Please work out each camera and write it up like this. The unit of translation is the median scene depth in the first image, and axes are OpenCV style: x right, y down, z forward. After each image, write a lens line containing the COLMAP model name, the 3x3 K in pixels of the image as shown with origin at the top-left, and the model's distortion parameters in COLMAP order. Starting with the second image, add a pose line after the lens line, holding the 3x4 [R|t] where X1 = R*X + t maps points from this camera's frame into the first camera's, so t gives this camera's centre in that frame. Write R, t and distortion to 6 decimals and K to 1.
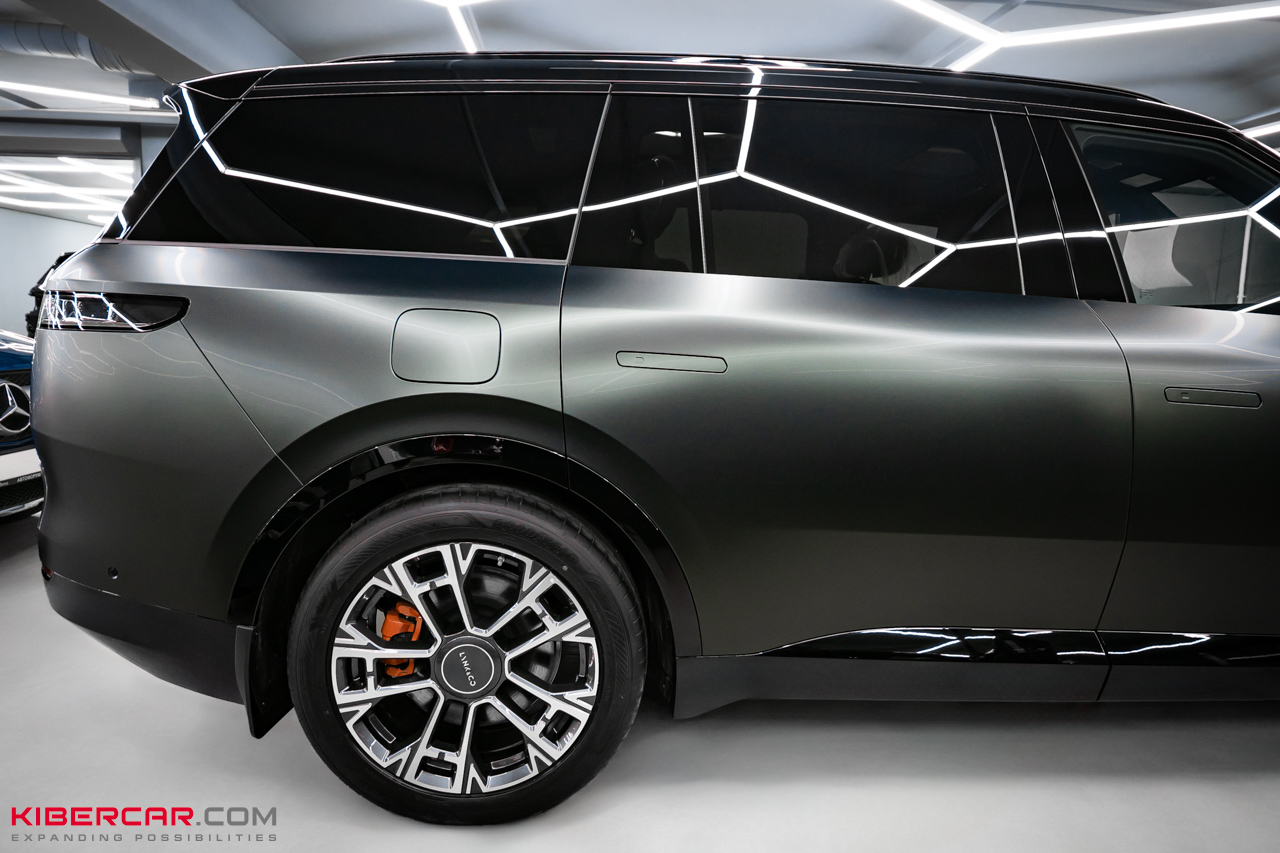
lens RADIAL K [[712.2, 0, 640.2], [0, 712.2, 460.5], [0, 0, 1]] dist [0.001621, 0.000542]
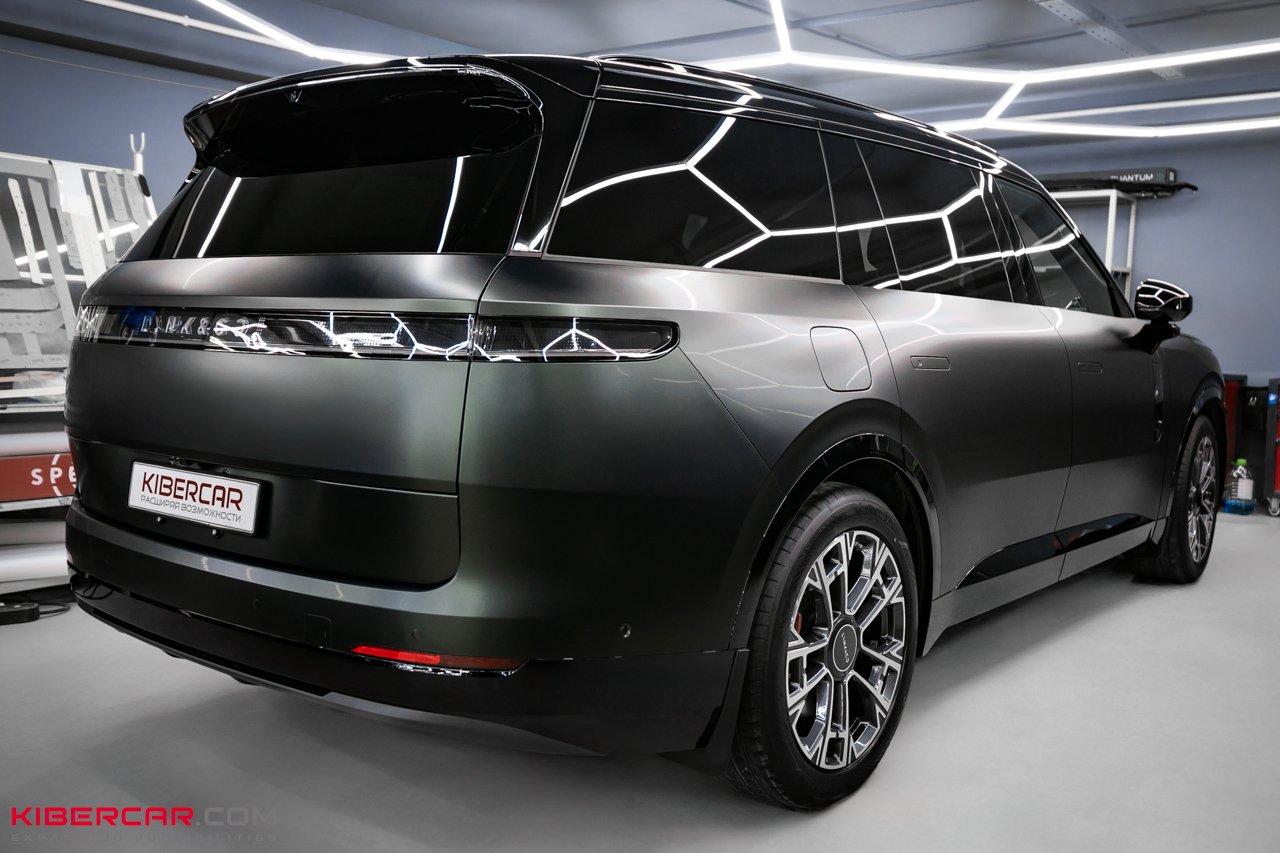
lens RADIAL K [[1173.5, 0, 640.0], [0, 1173.5, 426.5], [0, 0, 1]] dist [0.004785, 0.001219]
pose [[0.675386, -0.089960, 0.731957, -1.753338], [0.119539, 0.992760, 0.011713, -0.107037], [-0.727711, 0.079587, 0.681251, -0.035161]]
